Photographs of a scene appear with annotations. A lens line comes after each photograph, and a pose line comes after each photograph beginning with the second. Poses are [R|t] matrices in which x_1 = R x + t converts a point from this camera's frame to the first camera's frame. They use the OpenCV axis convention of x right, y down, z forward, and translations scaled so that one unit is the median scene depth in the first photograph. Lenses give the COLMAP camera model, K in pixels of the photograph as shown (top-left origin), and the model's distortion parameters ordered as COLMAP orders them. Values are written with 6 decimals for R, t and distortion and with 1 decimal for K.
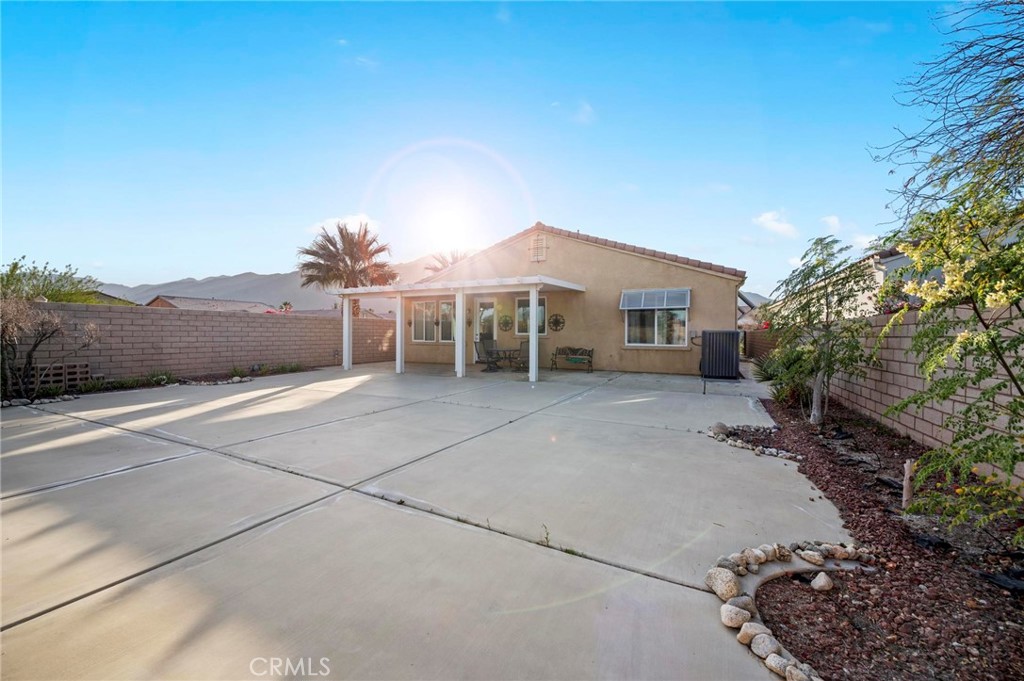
lens RADIAL K [[407.9, 0, 511.4], [0, 407.9, 329.1], [0, 0, 1]] dist [-0.000473, 0.000200]
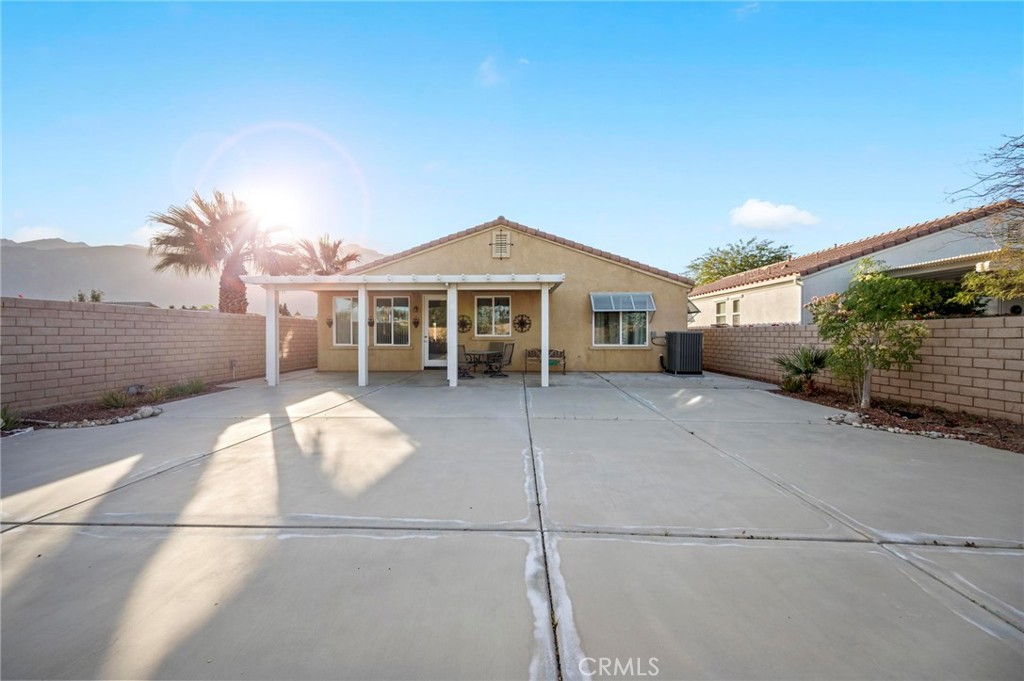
lens RADIAL K [[407.9, 0, 511.4], [0, 407.9, 329.1], [0, 0, 1]] dist [-0.000473, 0.000200]
pose [[0.905596, -0.000382, 0.424141, -0.344457], [0.001065, 0.999998, -0.001374, -0.001826], [-0.424140, 0.001696, 0.905595, 0.153987]]
